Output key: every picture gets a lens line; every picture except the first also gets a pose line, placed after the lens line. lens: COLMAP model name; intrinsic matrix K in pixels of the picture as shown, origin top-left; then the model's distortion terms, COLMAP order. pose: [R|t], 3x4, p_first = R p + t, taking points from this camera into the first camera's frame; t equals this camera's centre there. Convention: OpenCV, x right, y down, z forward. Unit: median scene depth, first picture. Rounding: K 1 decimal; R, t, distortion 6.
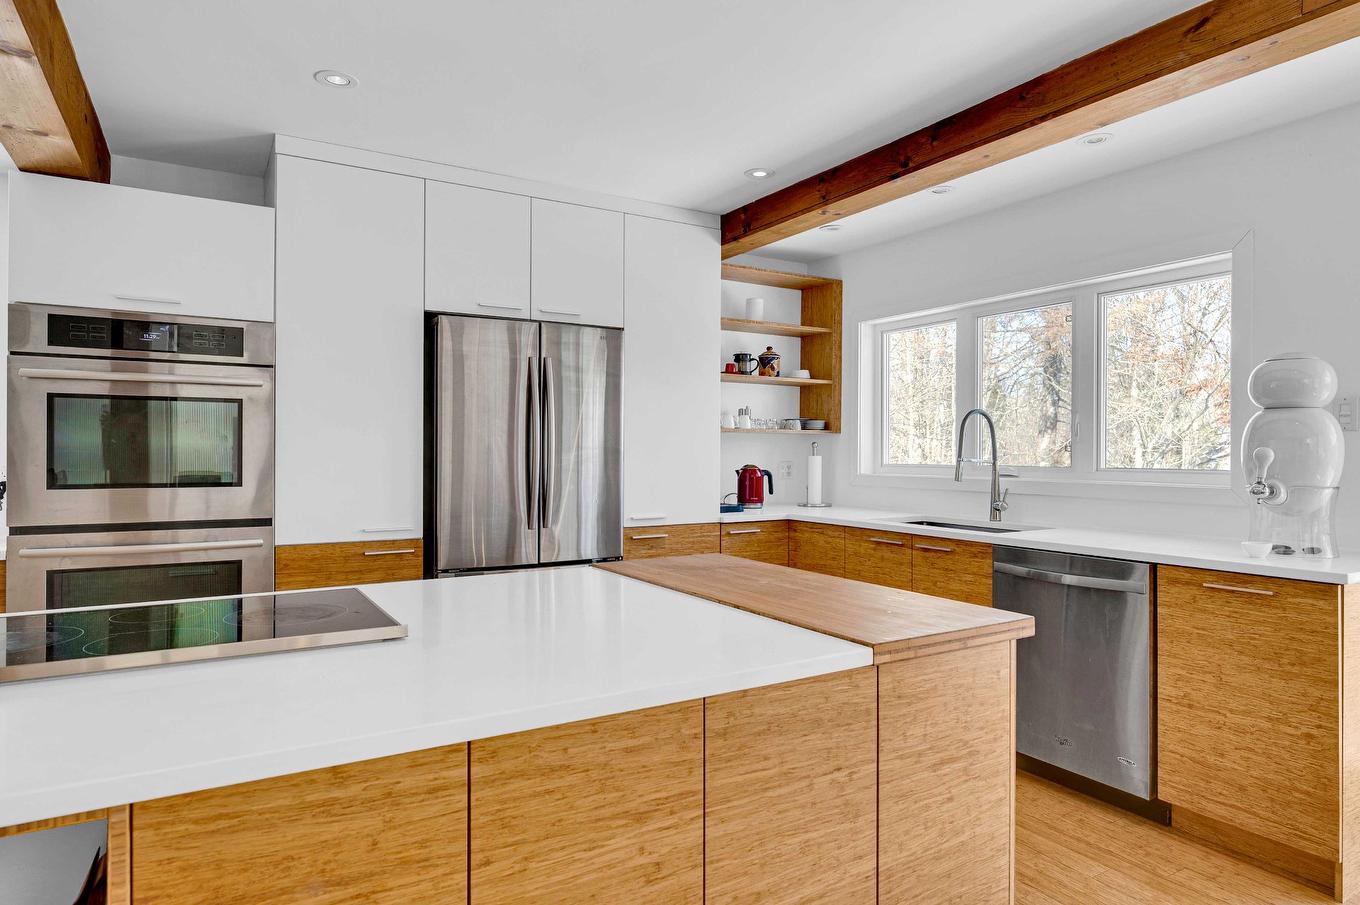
lens RADIAL K [[795.4, 0, 679.3], [0, 795.4, 456.7], [0, 0, 1]] dist [-0.011326, 0.001001]
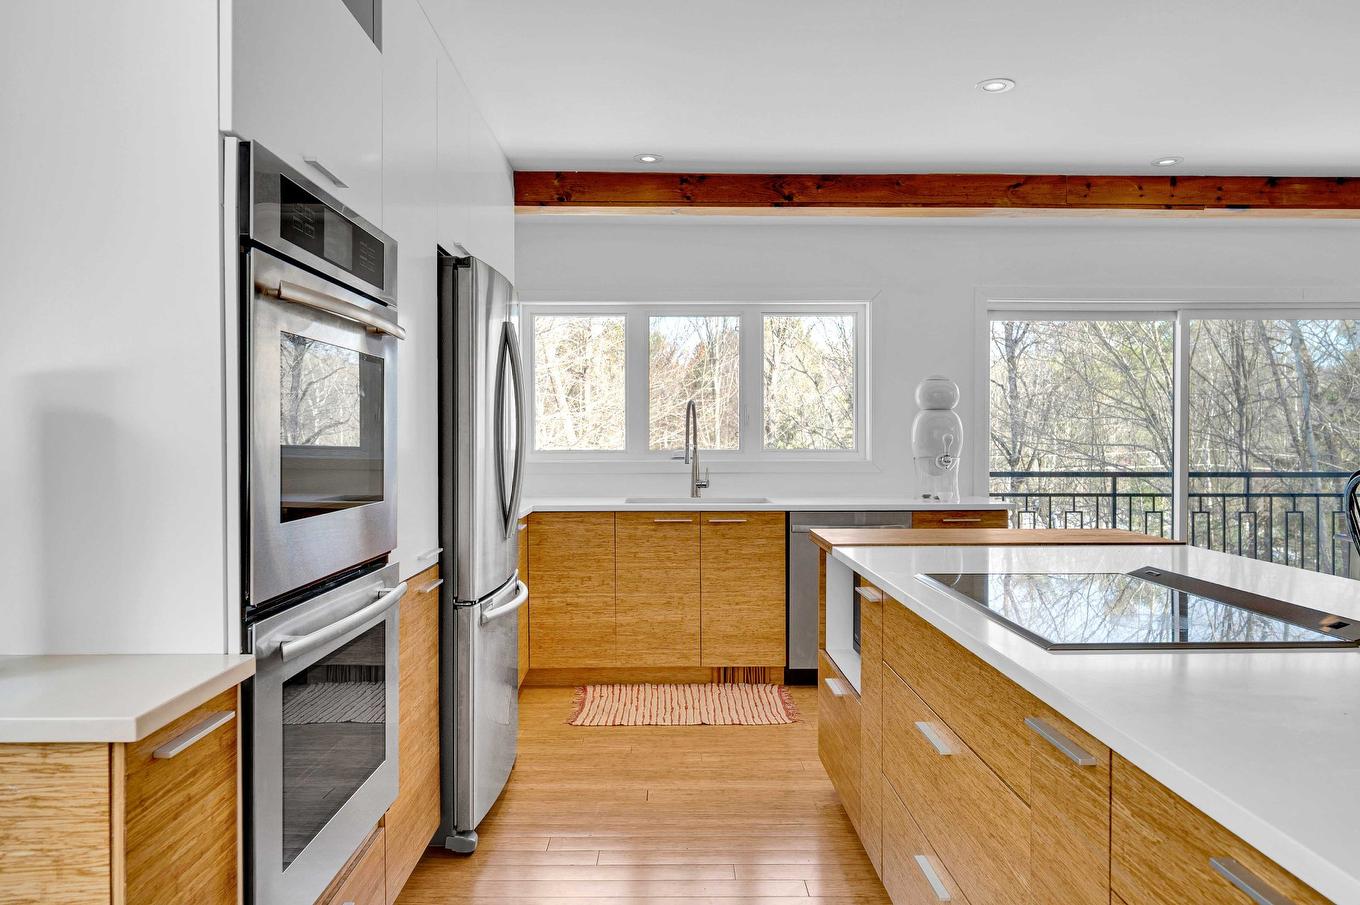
lens RADIAL K [[928.9, 0, 681.6], [0, 928.9, 440.3], [0, 0, 1]] dist [0.004960, -0.001321]
pose [[0.500434, -0.006524, 0.865750, -0.856259], [0.009208, 0.999955, 0.002213, -0.005602], [-0.865726, 0.006864, 0.500471, 0.371696]]
